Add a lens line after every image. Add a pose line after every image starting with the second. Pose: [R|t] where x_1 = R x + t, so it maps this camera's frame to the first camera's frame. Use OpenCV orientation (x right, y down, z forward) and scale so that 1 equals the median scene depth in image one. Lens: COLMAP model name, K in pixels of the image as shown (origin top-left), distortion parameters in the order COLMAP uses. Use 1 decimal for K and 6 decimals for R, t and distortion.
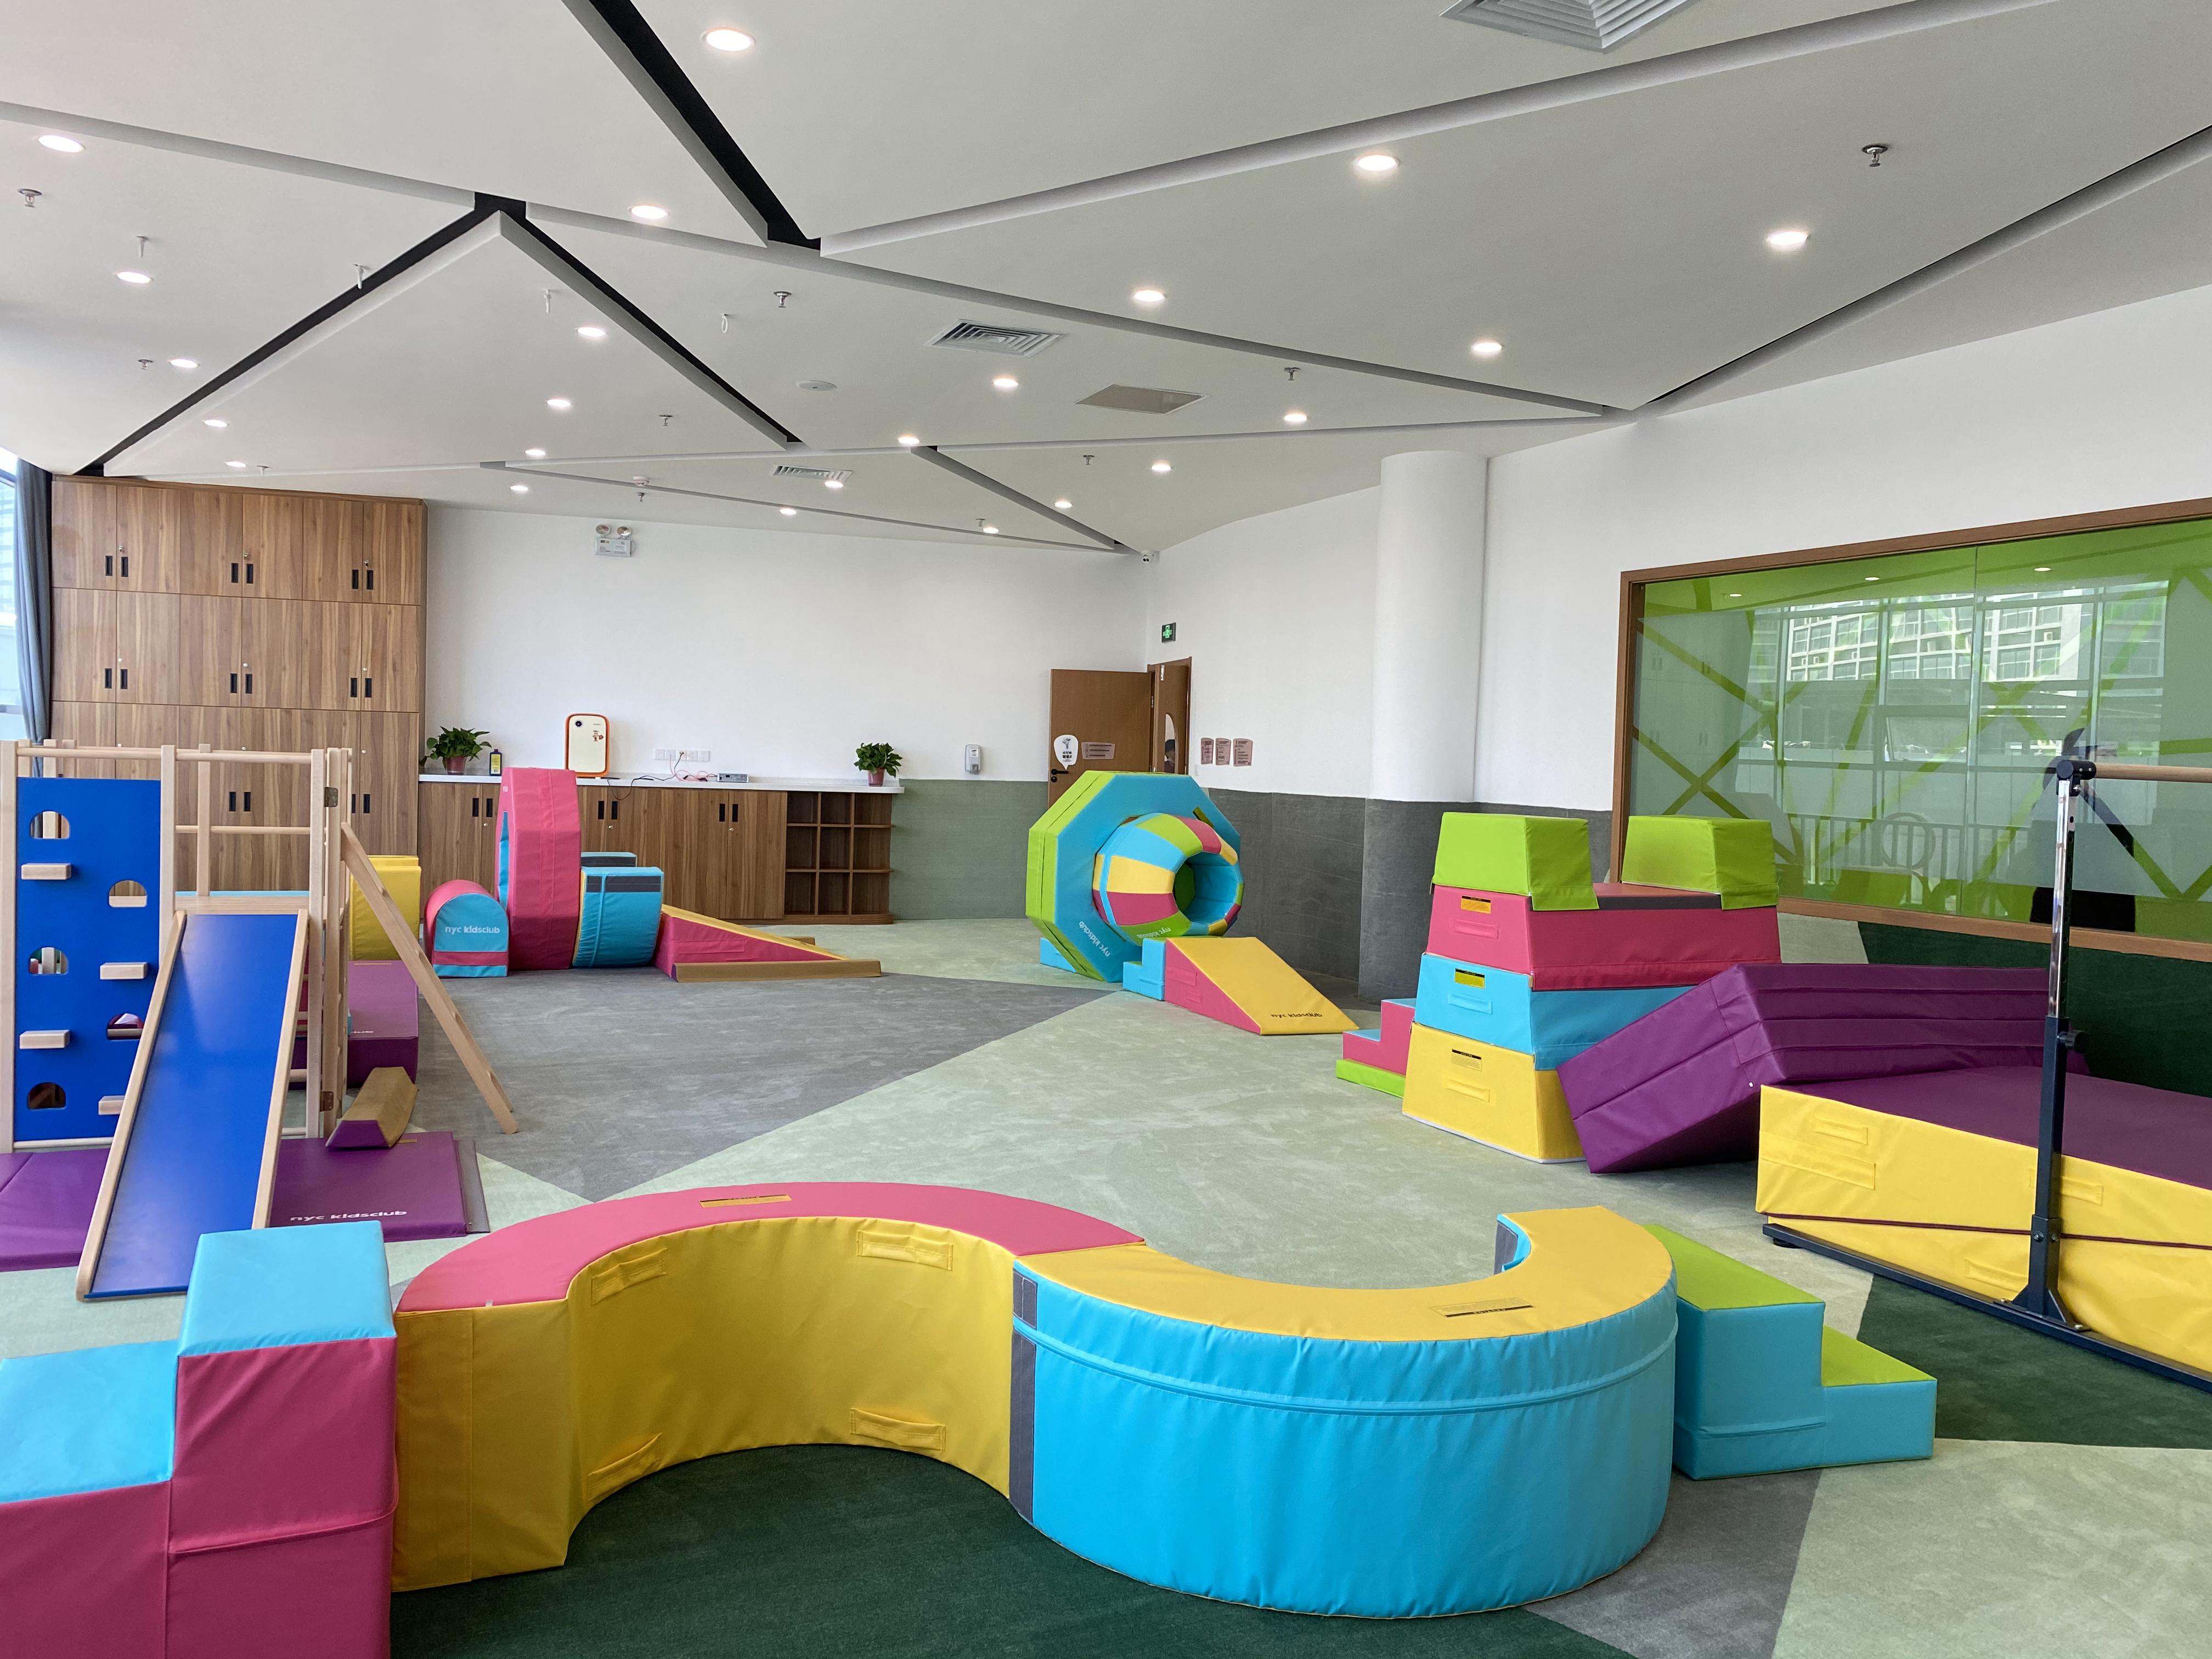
lens RADIAL K [[1687.3, 0, 1116.1], [0, 1687.3, 818.1], [0, 0, 1]] dist [0.039971, -0.047458]
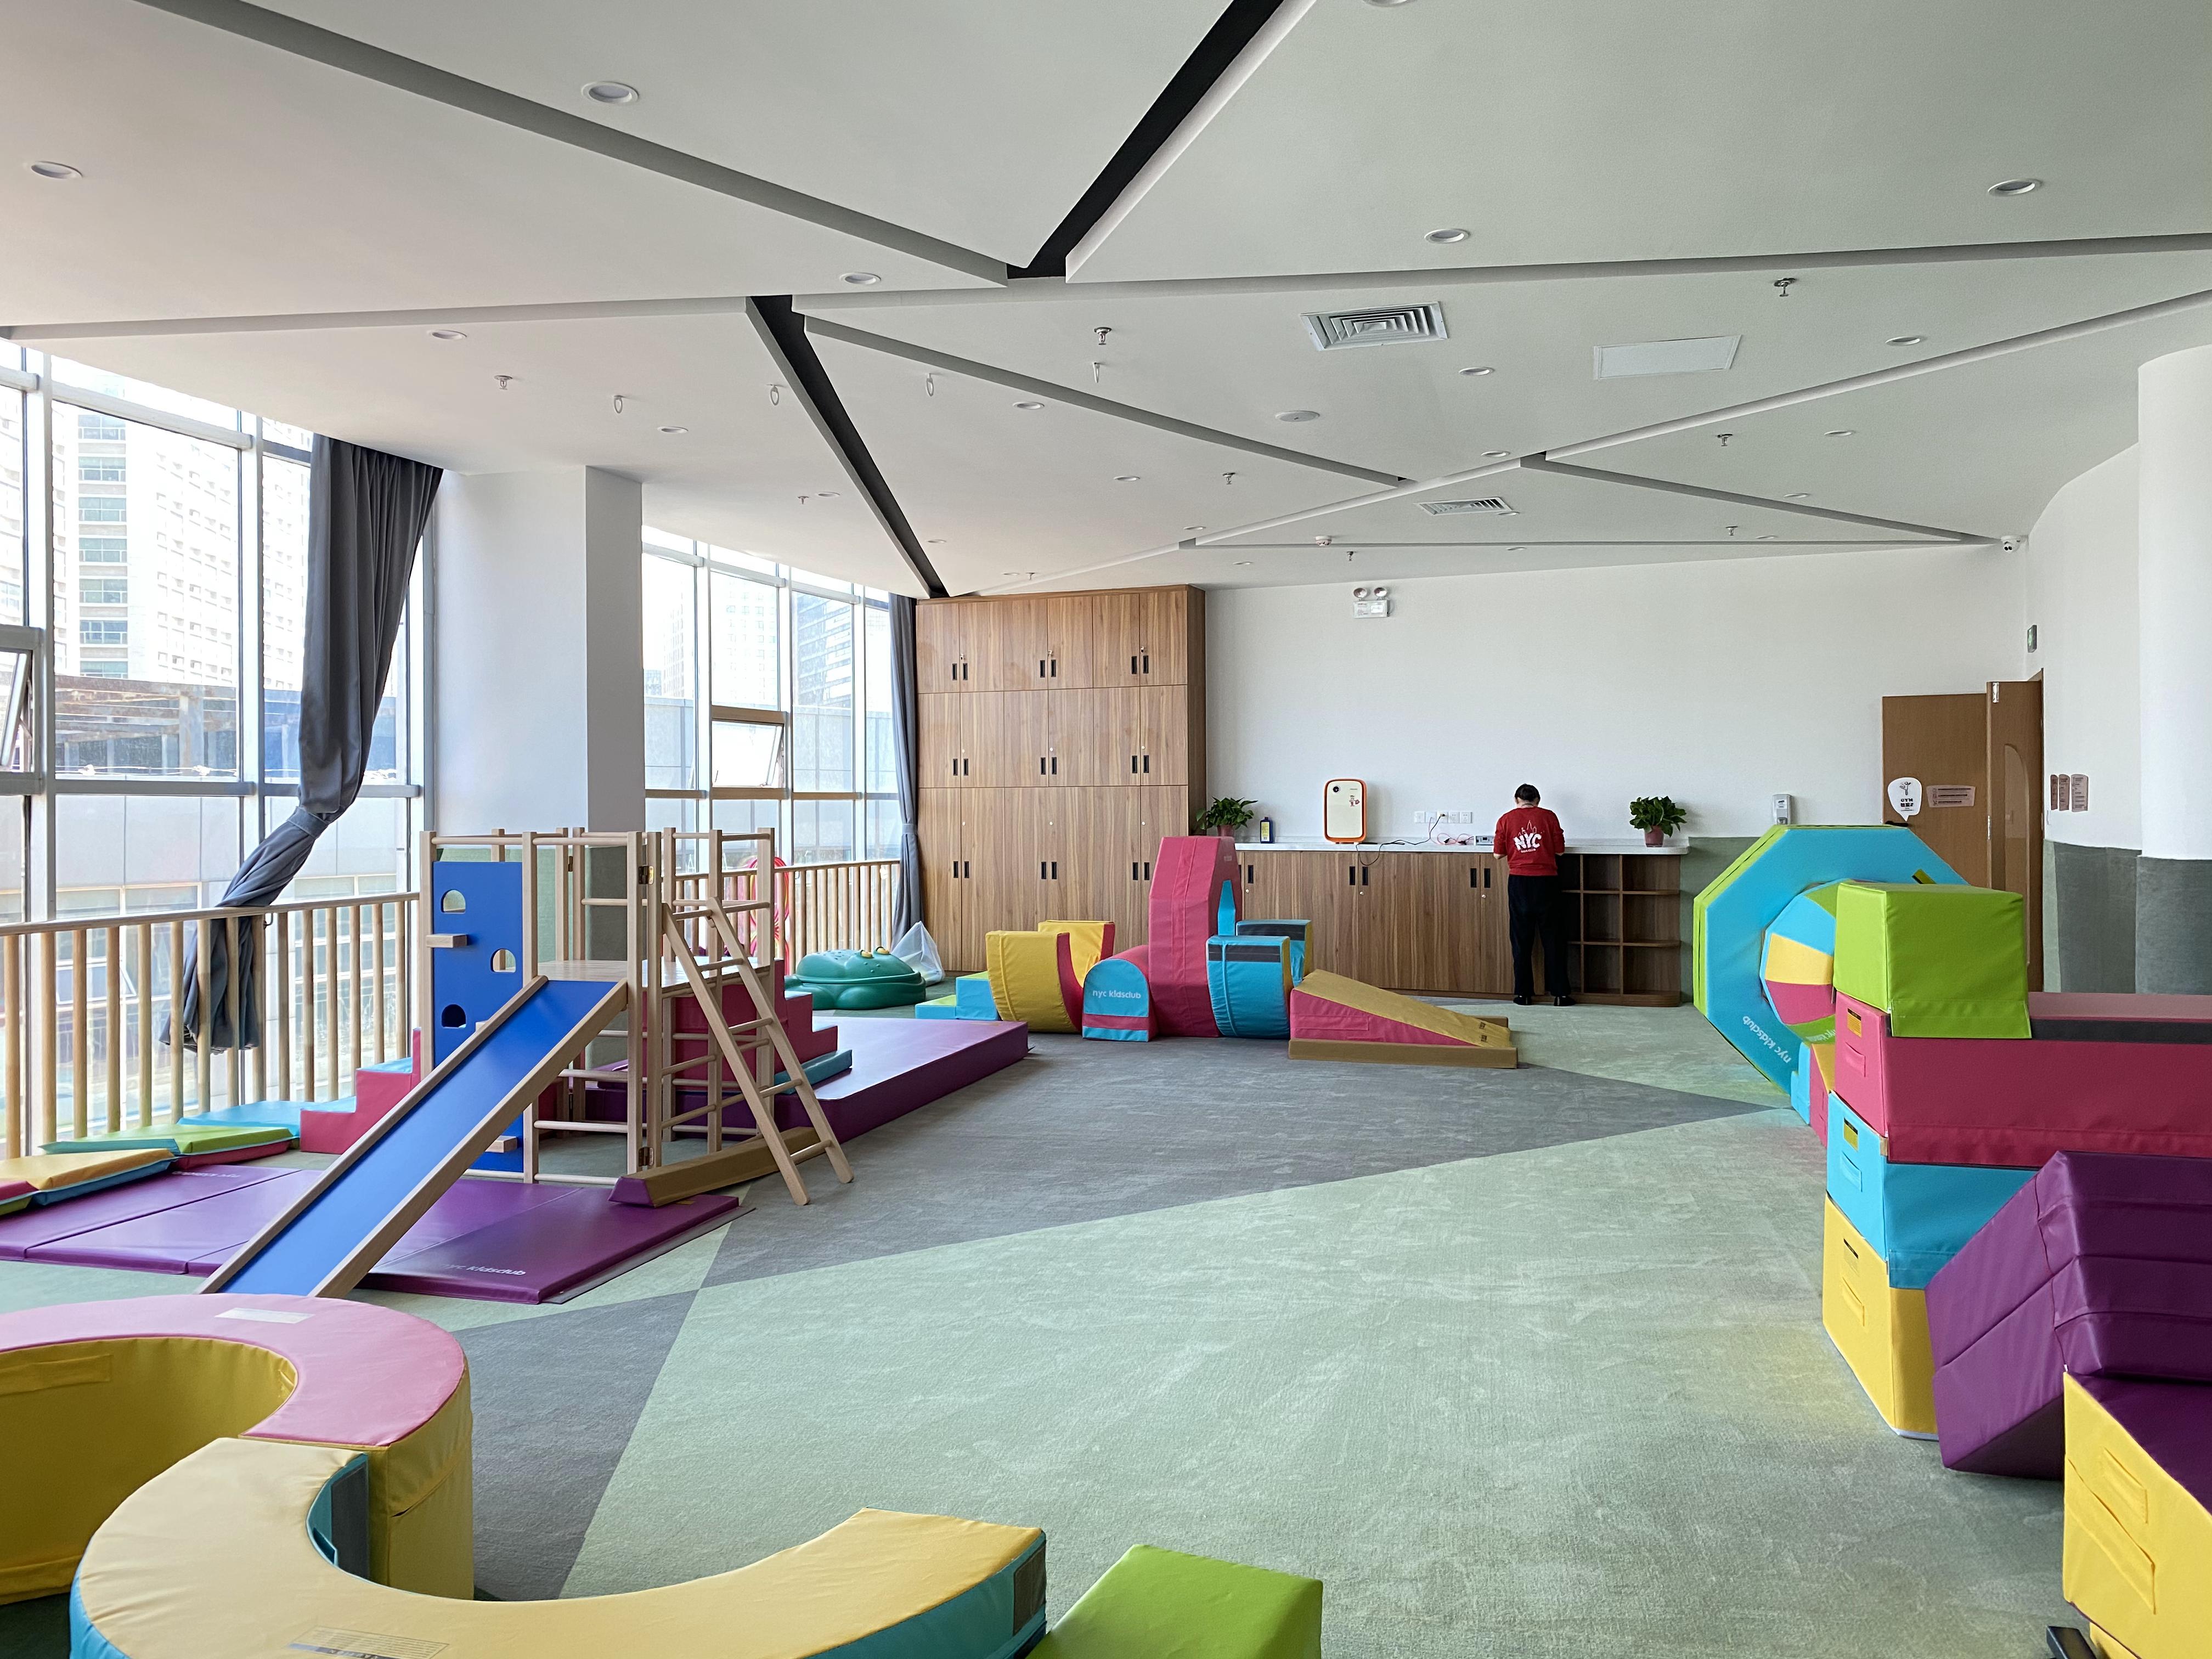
lens RADIAL K [[1687.3, 0, 1121.5], [0, 1687.3, 813.8], [0, 0, 1]] dist [0.039971, -0.047458]
pose [[0.785526, -0.030267, -0.618088, 0.211876], [0.007055, 0.999176, -0.039963, -0.002856], [0.618789, 0.027032, 0.785092, 0.157092]]
